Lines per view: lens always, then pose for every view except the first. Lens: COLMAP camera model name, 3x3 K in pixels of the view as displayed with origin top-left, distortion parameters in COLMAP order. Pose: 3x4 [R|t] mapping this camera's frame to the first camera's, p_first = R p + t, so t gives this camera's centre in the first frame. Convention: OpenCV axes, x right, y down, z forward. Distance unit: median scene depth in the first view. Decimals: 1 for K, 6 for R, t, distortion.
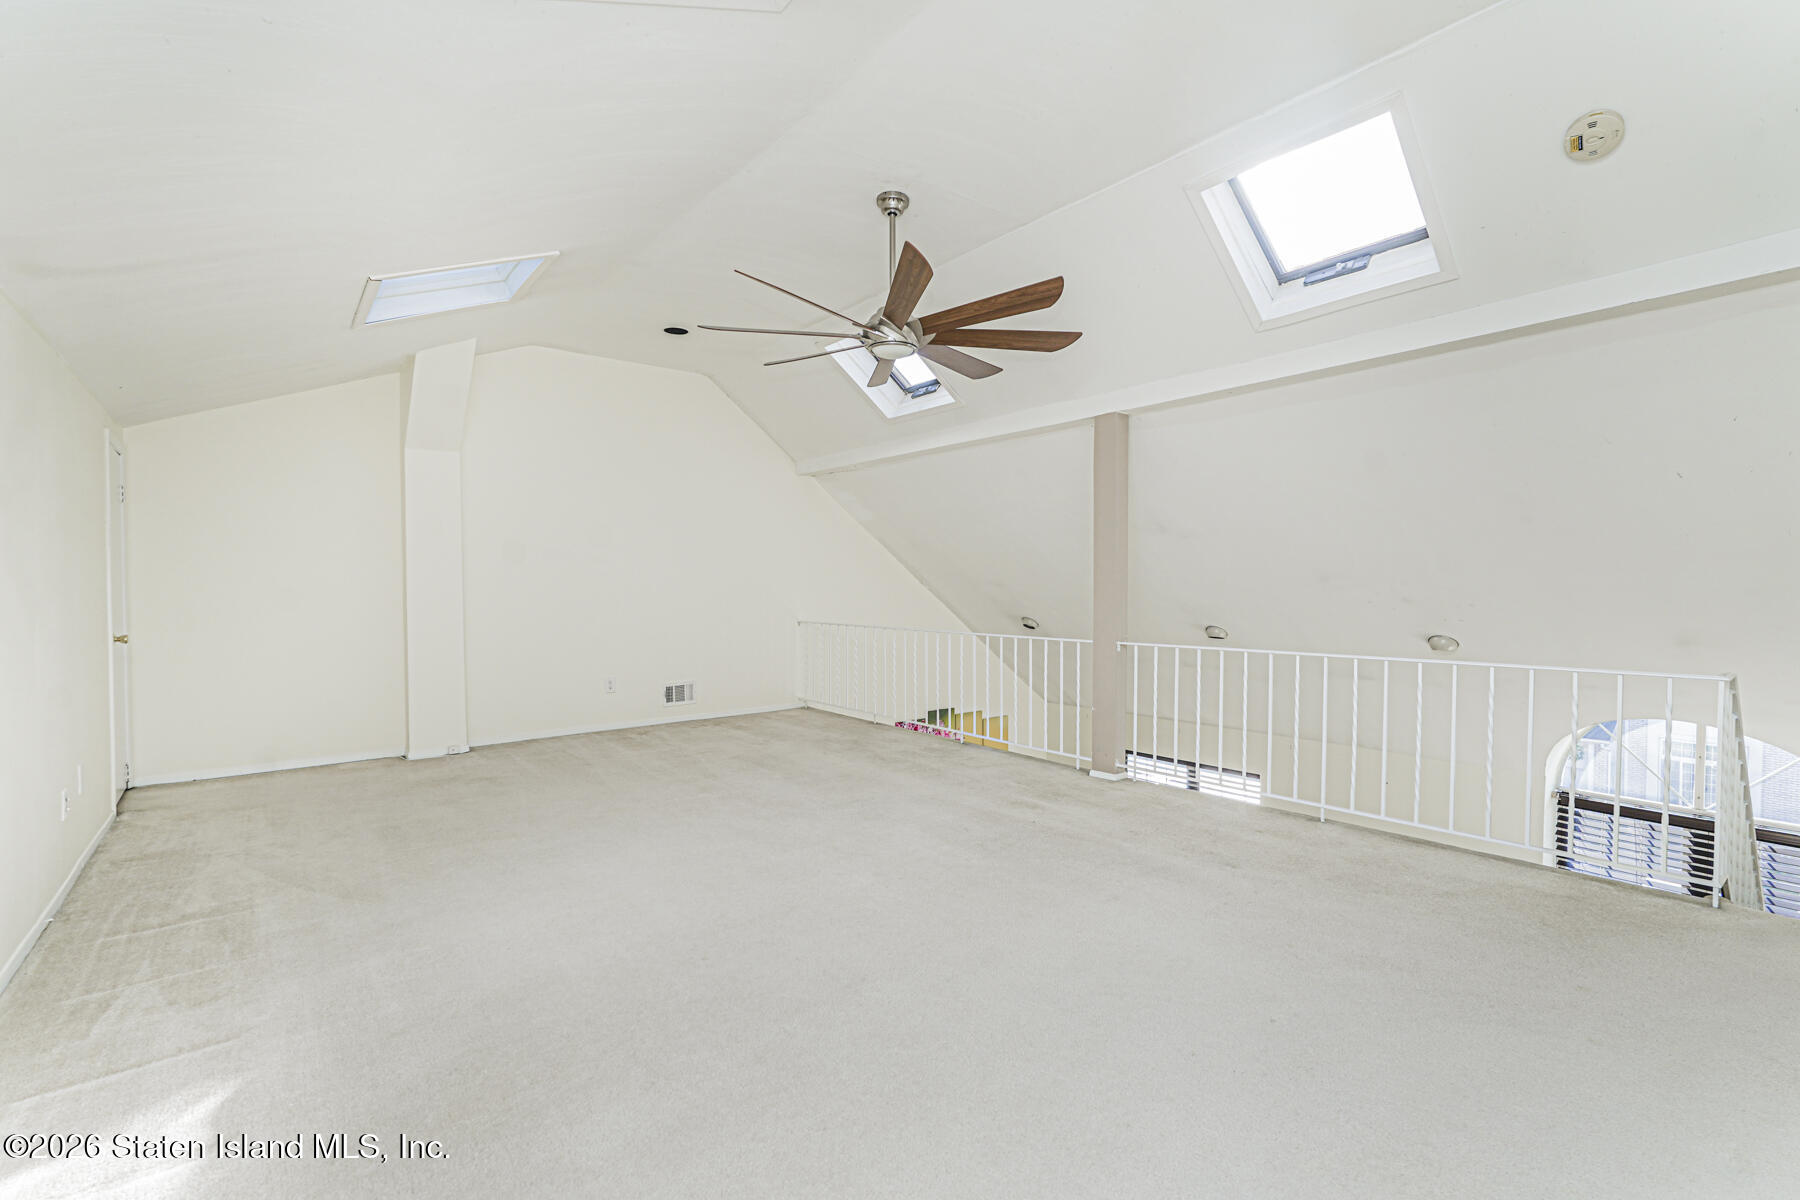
lens RADIAL K [[802.9, 0, 903.1], [0, 802.9, 609.1], [0, 0, 1]] dist [-0.019188, 0.012124]
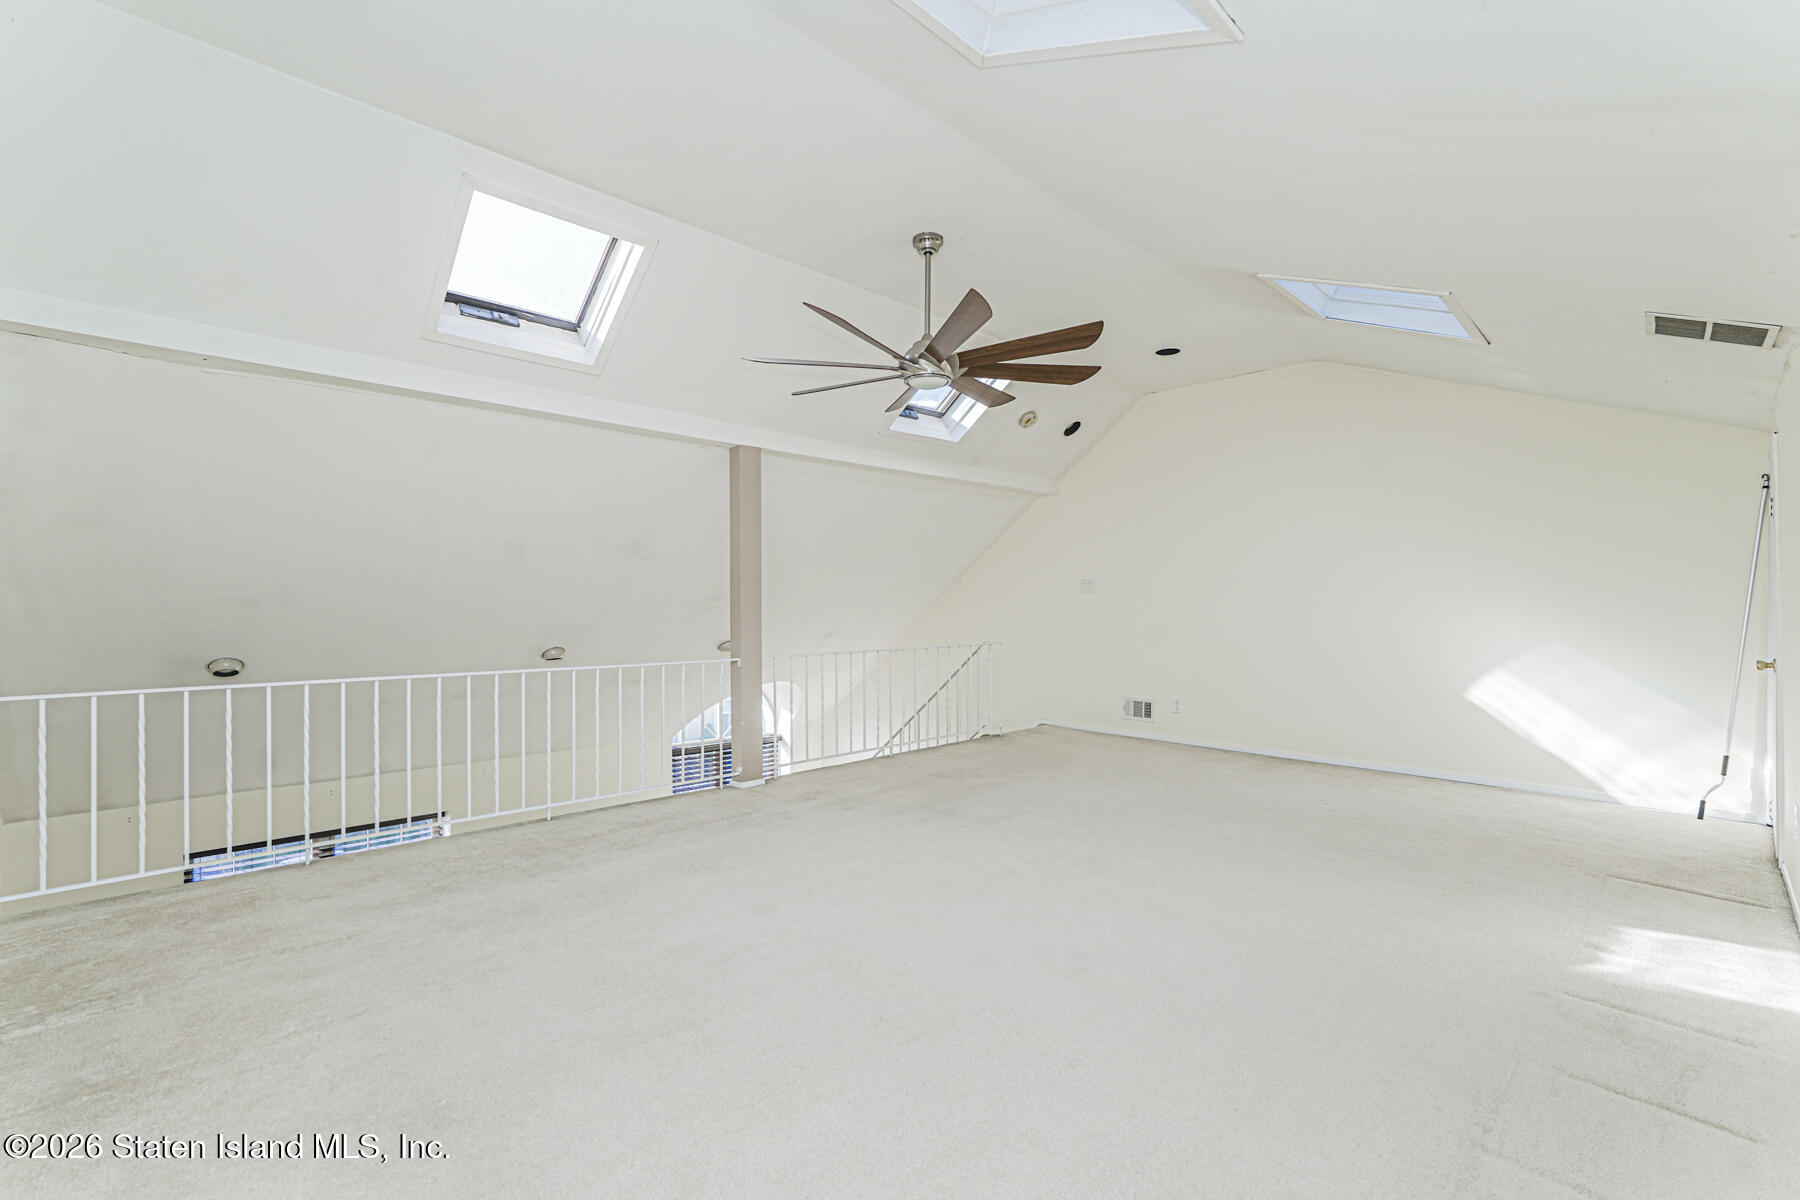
lens RADIAL K [[802.9, 0, 903.1], [0, 802.9, 609.1], [0, 0, 1]] dist [-0.019188, 0.012124]
pose [[-0.111086, -0.005938, 0.993793, -0.576193], [0.020361, 0.999759, 0.008250, -0.022479], [-0.993602, 0.021151, -0.110939, 0.641497]]
